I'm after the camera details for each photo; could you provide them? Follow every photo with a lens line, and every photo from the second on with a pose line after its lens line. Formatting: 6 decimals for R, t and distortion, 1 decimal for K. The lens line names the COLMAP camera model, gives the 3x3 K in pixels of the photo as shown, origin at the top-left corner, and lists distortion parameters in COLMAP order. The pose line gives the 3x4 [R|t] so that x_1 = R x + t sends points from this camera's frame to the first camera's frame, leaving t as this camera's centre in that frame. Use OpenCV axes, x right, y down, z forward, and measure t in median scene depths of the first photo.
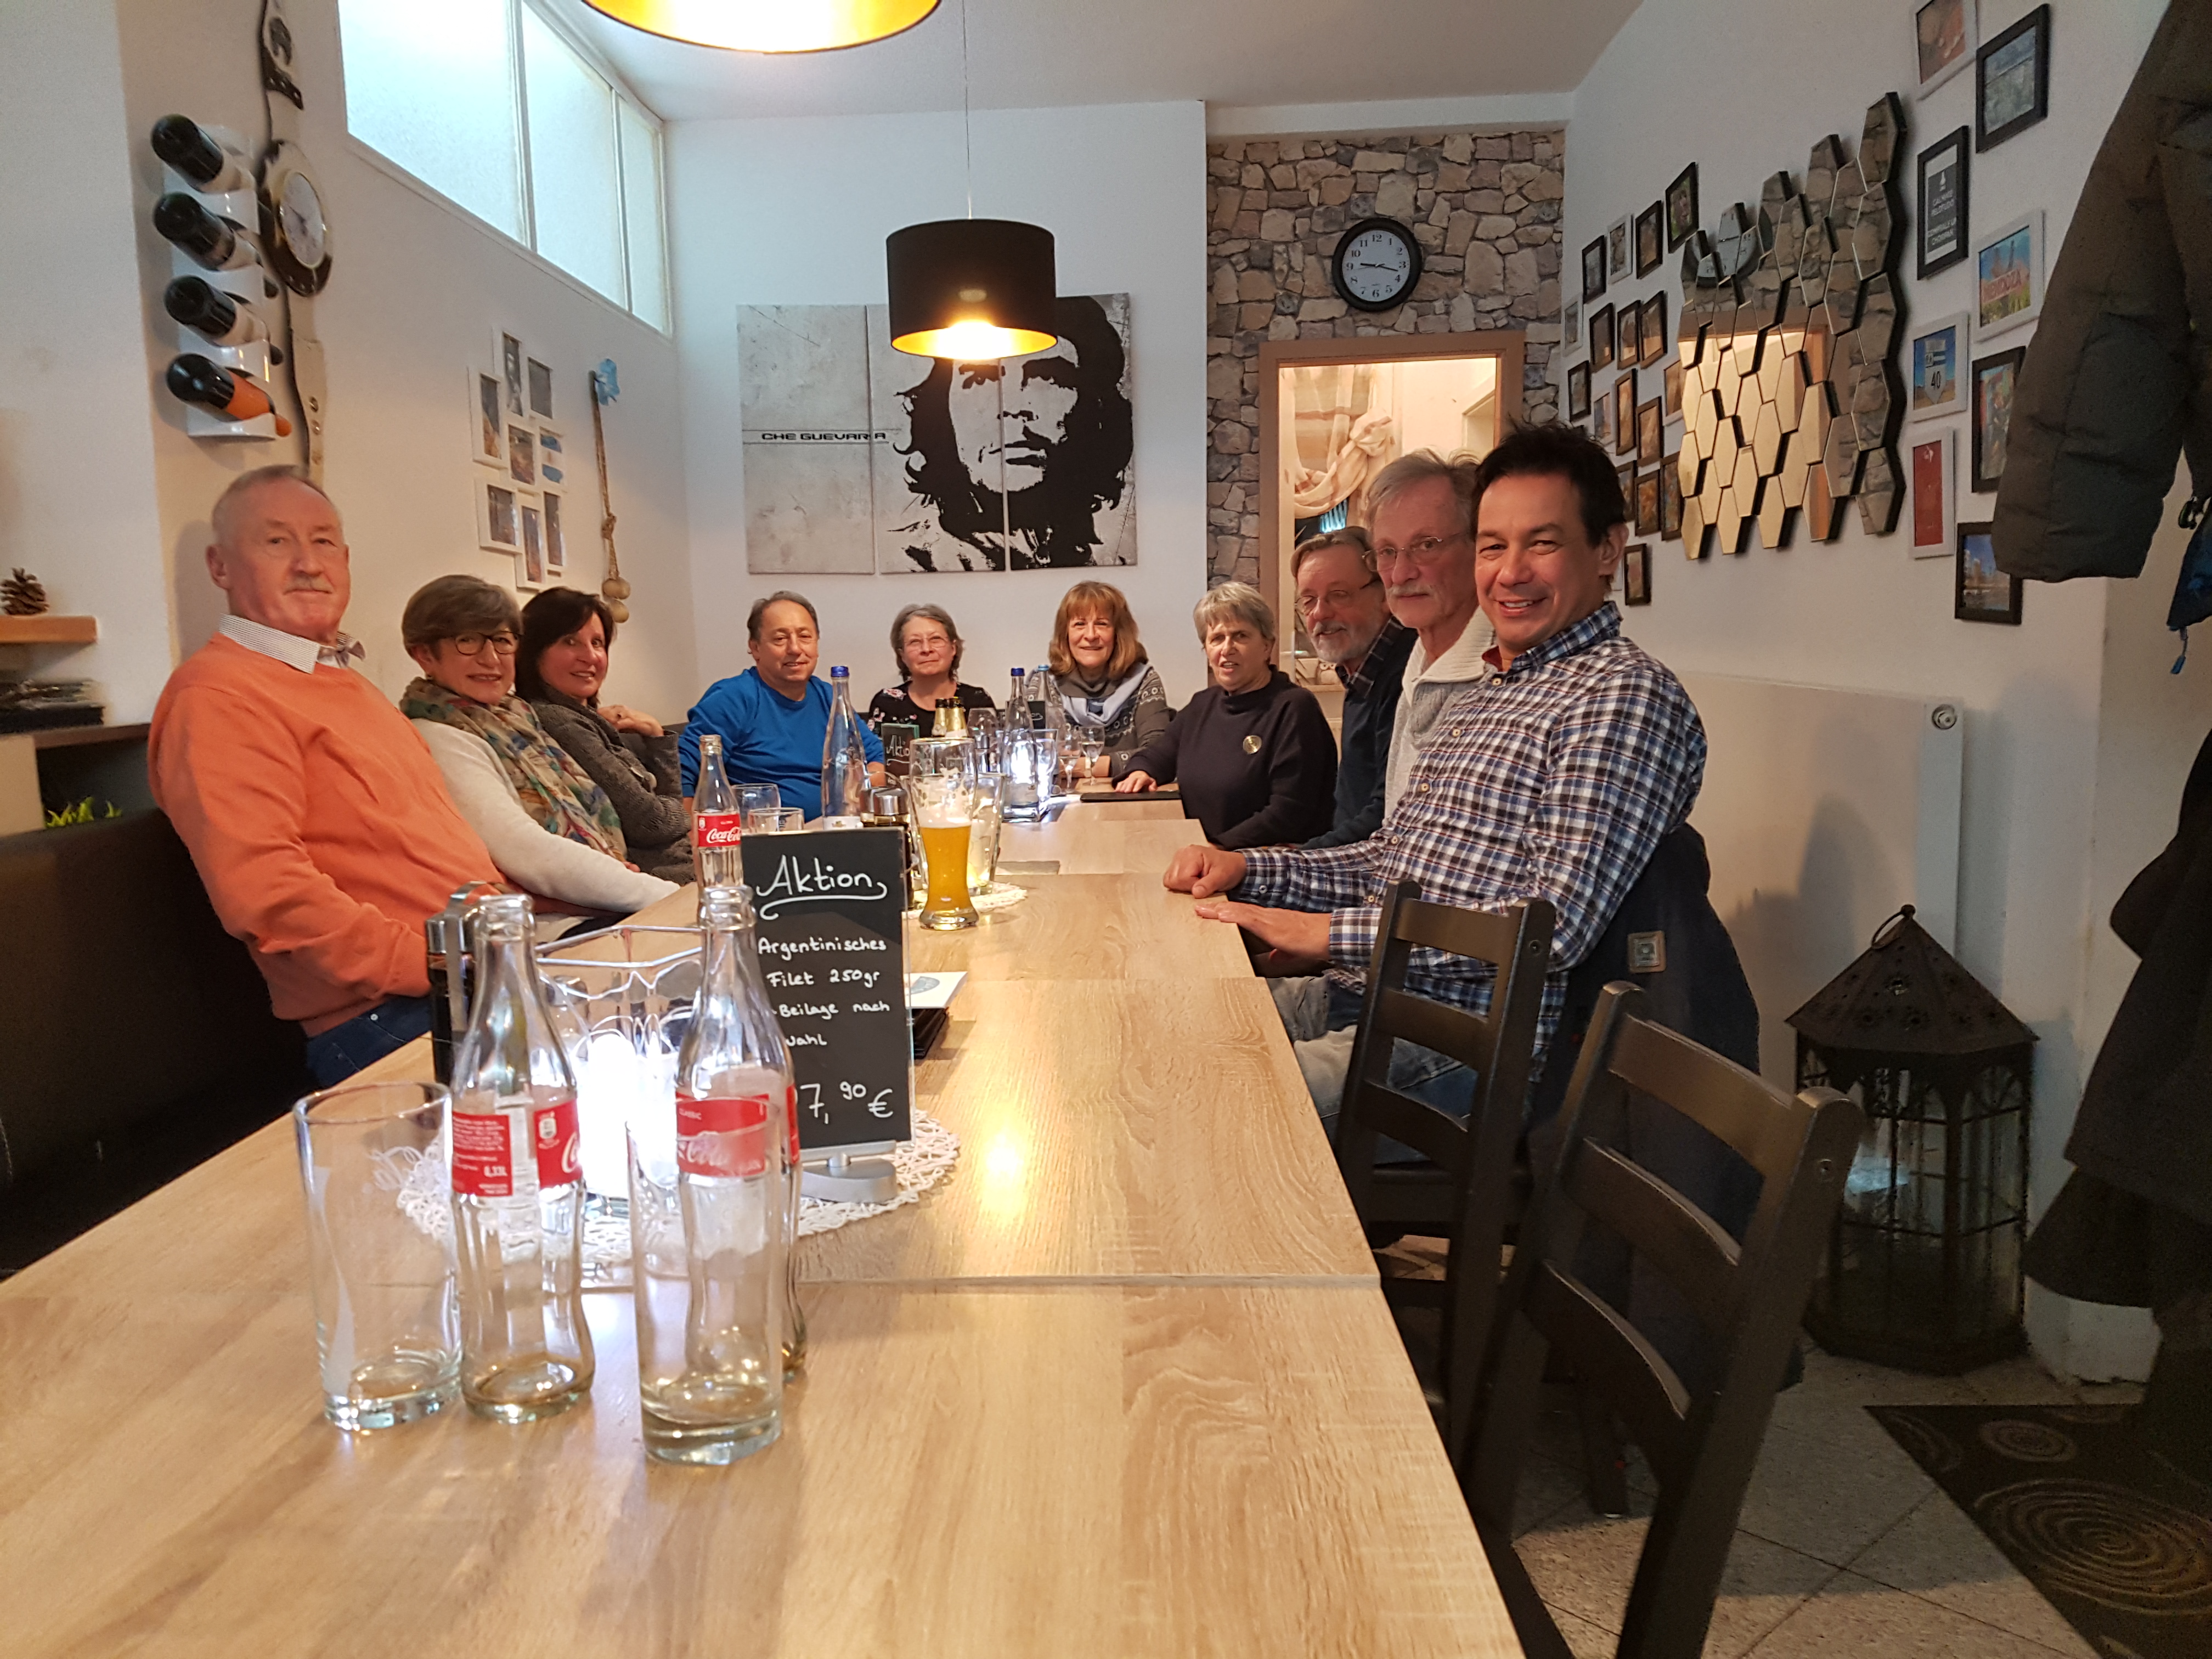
lens RADIAL K [[1680.8, 0, 1059.8], [0, 1680.8, 867.6], [0, 0, 1]] dist [0.236113, -0.426123]
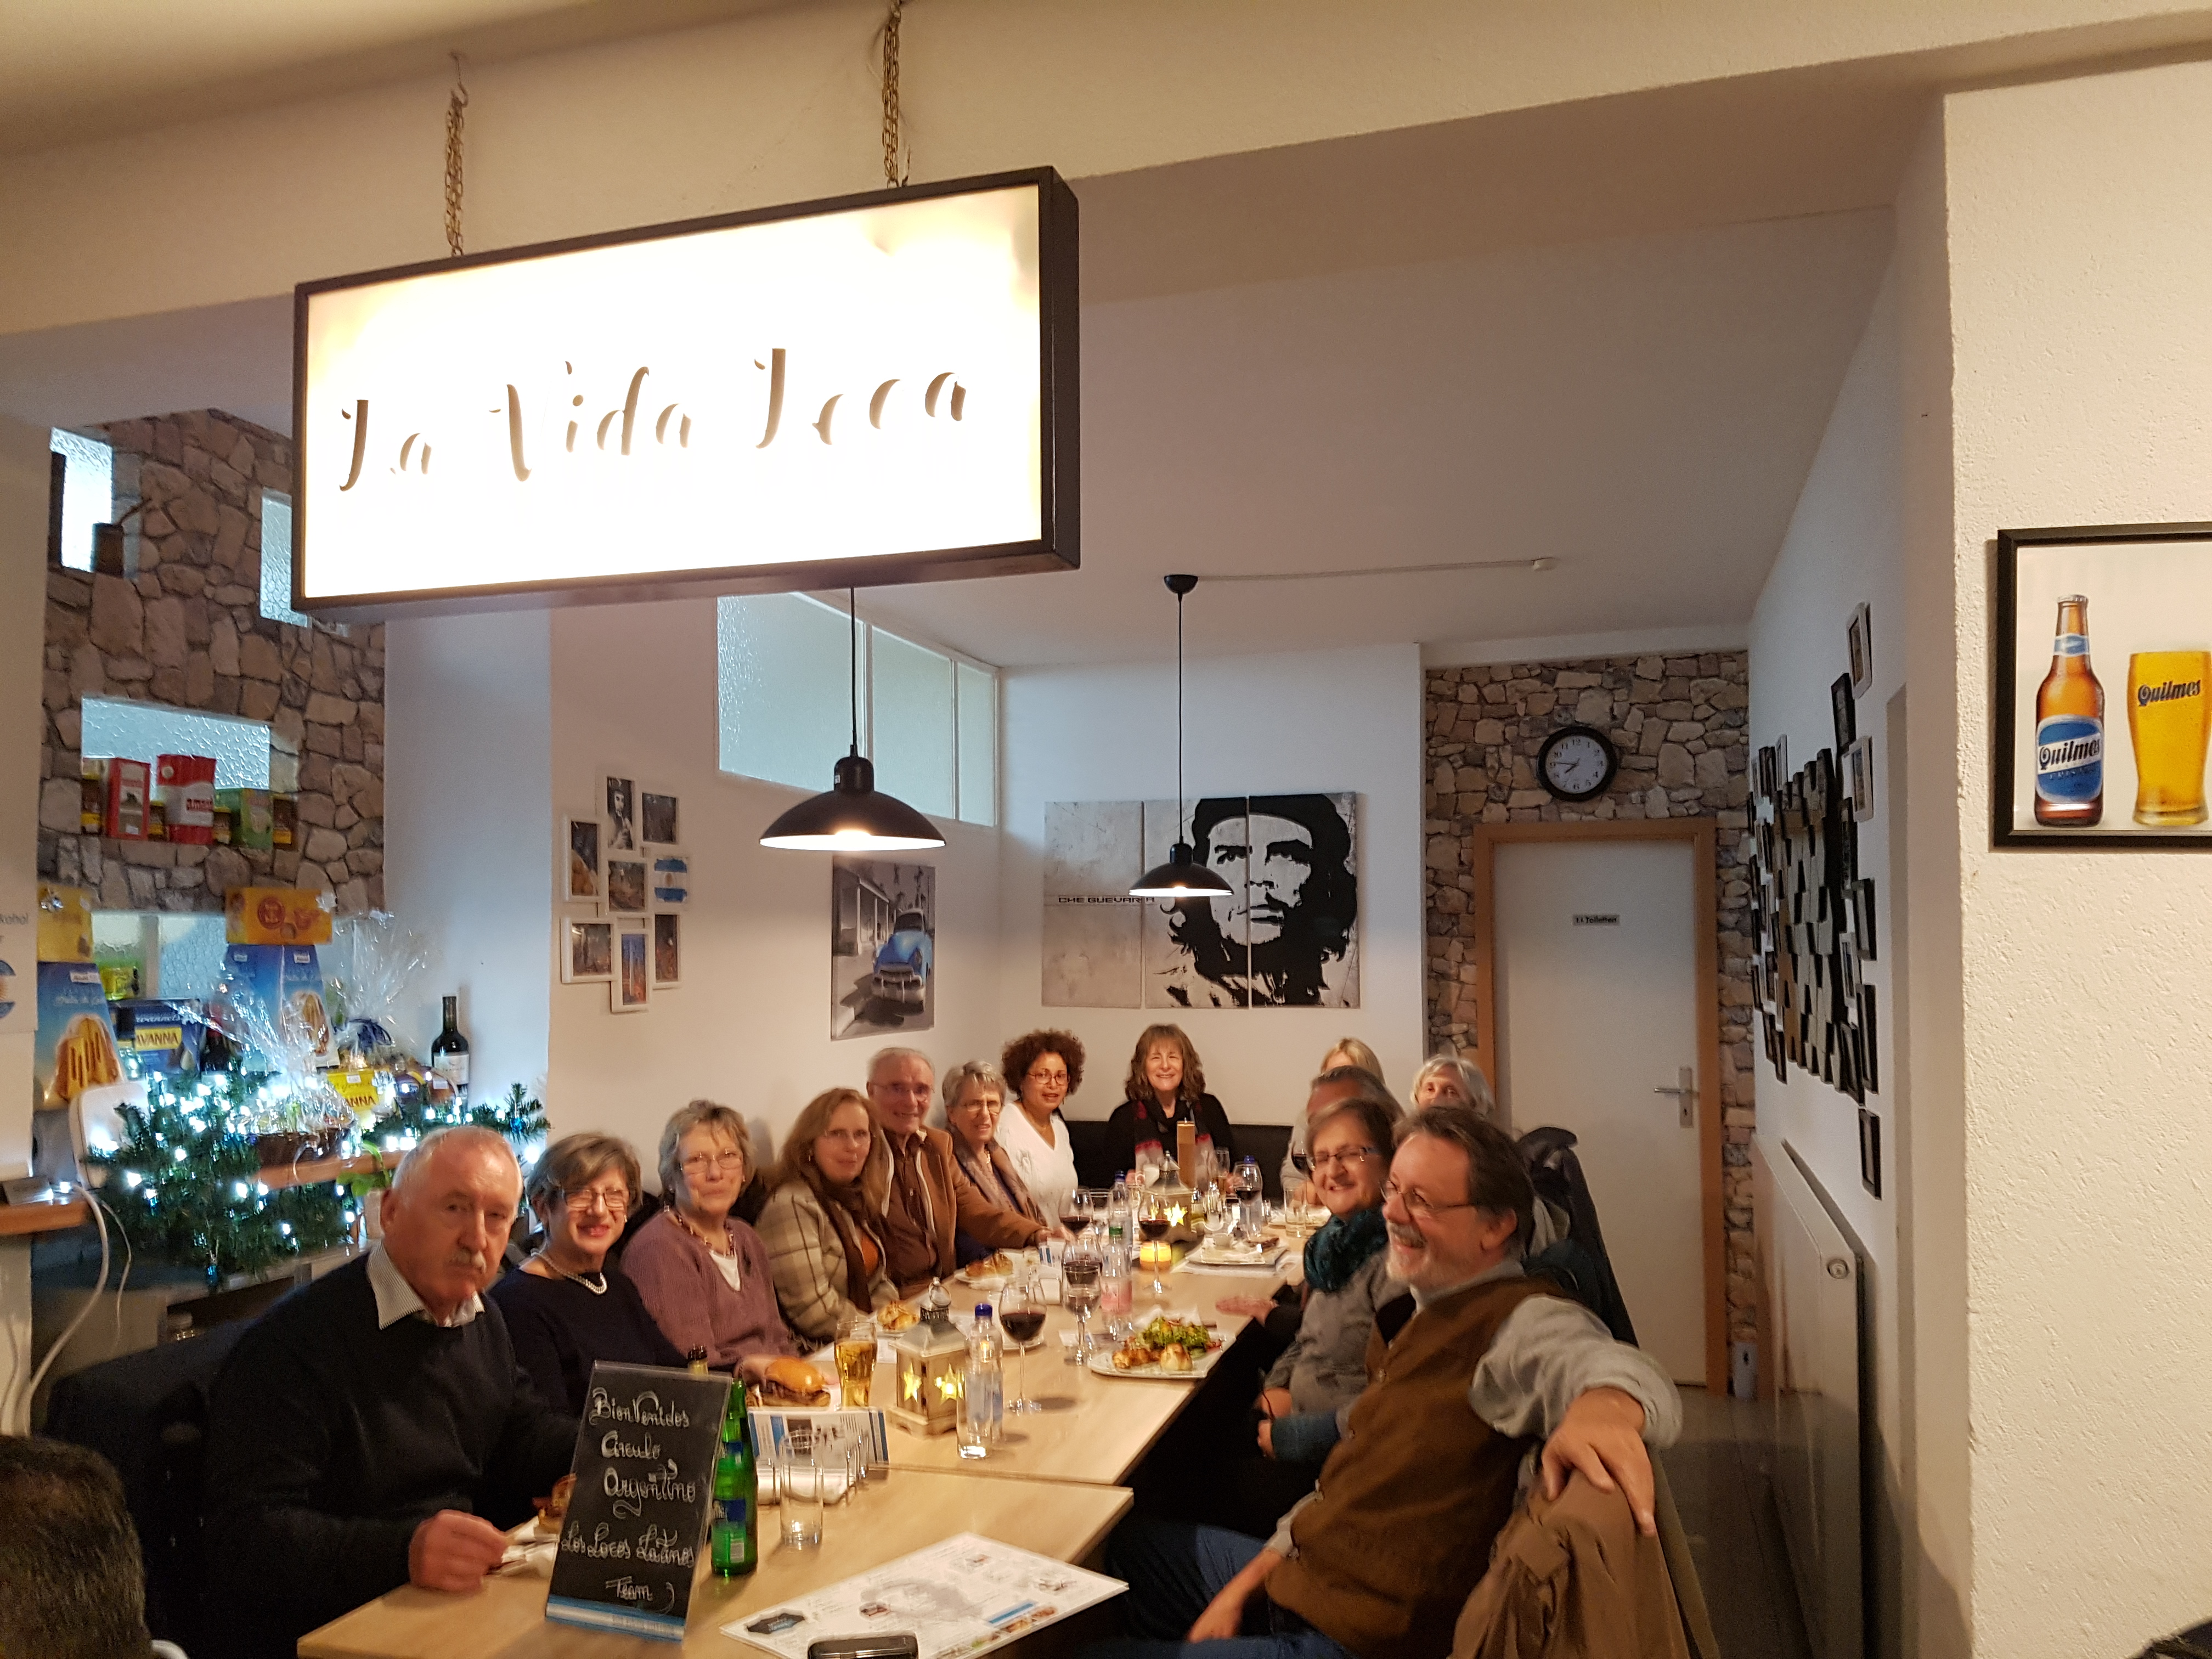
lens RADIAL K [[1687.7, 0, 1114.2], [0, 1687.7, 874.4], [0, 0, 1]] dist [0.262502, -0.502771]
pose [[0.970676, 0.012366, -0.240075, 0.163755], [-0.052119, 0.985748, -0.159951, -0.073232], [0.234676, 0.167773, 0.957486, -0.184021]]
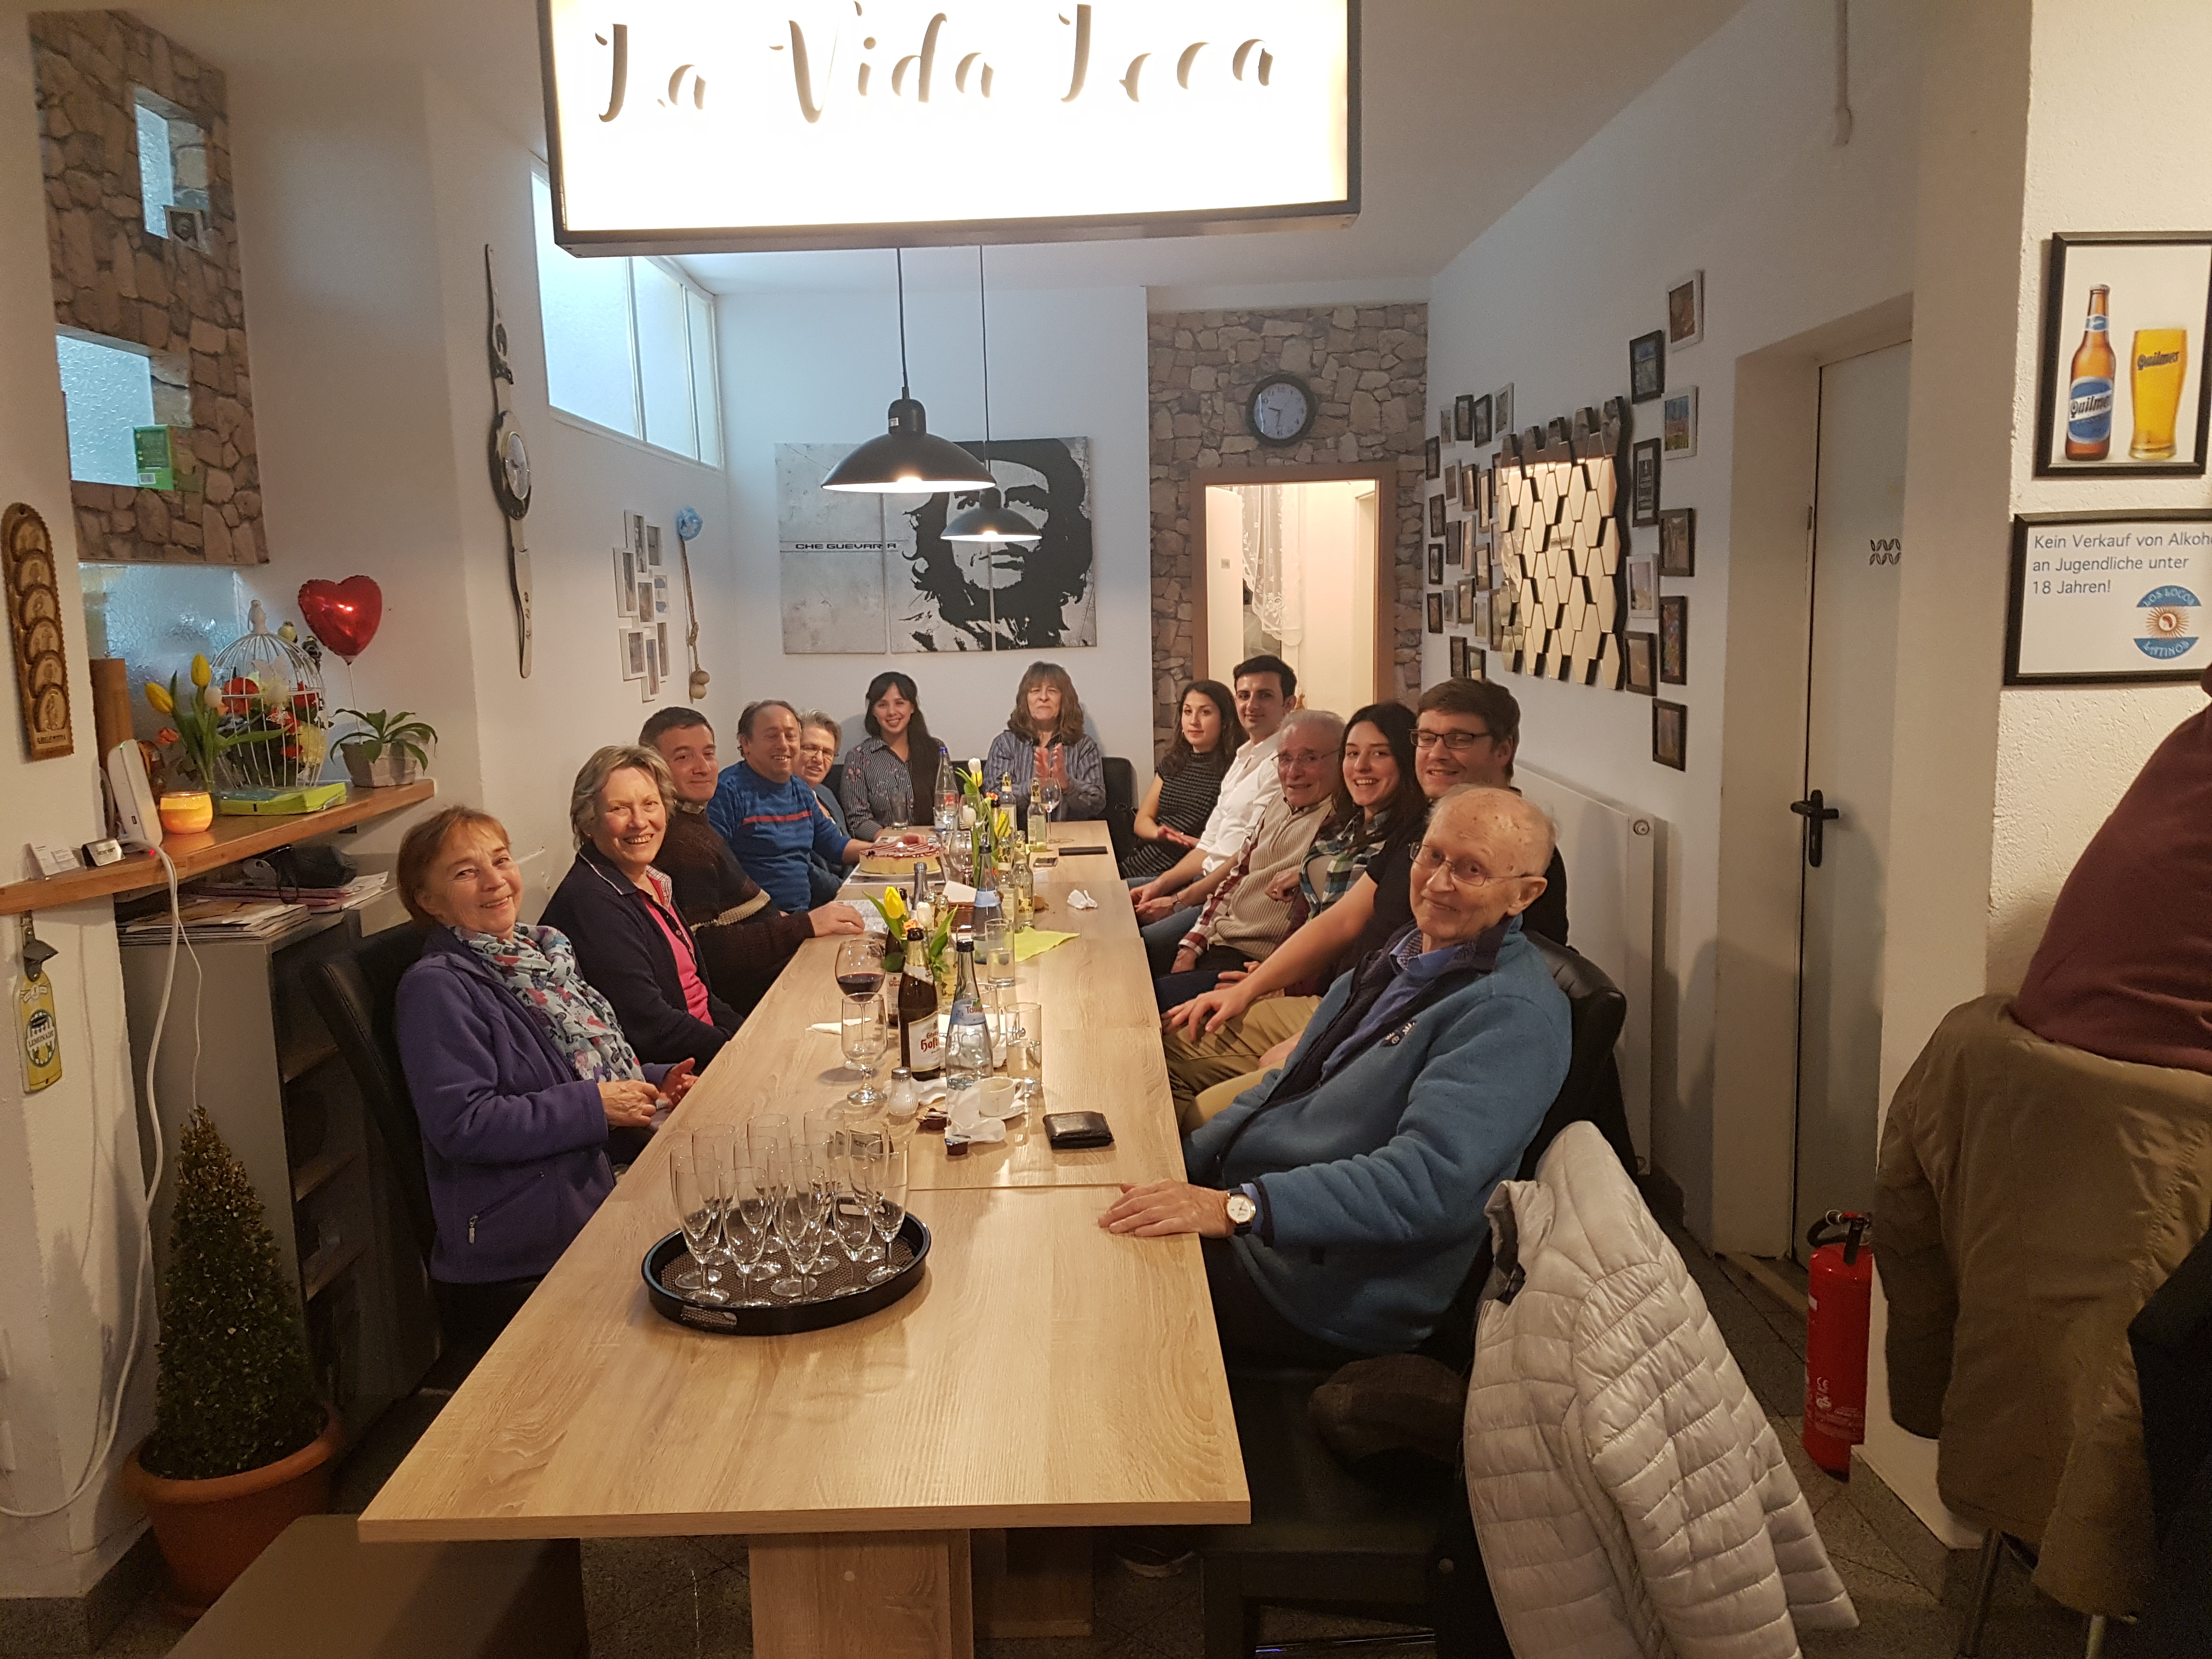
lens RADIAL K [[1703.0, 0, 1073.3], [0, 1703.0, 822.1], [0, 0, 1]] dist [0.224045, -0.357060]
pose [[0.998638, -0.008687, 0.051448, -0.038444], [0.008495, 0.999956, 0.003961, -0.053531], [-0.051480, -0.003519, 0.998668, -0.271424]]
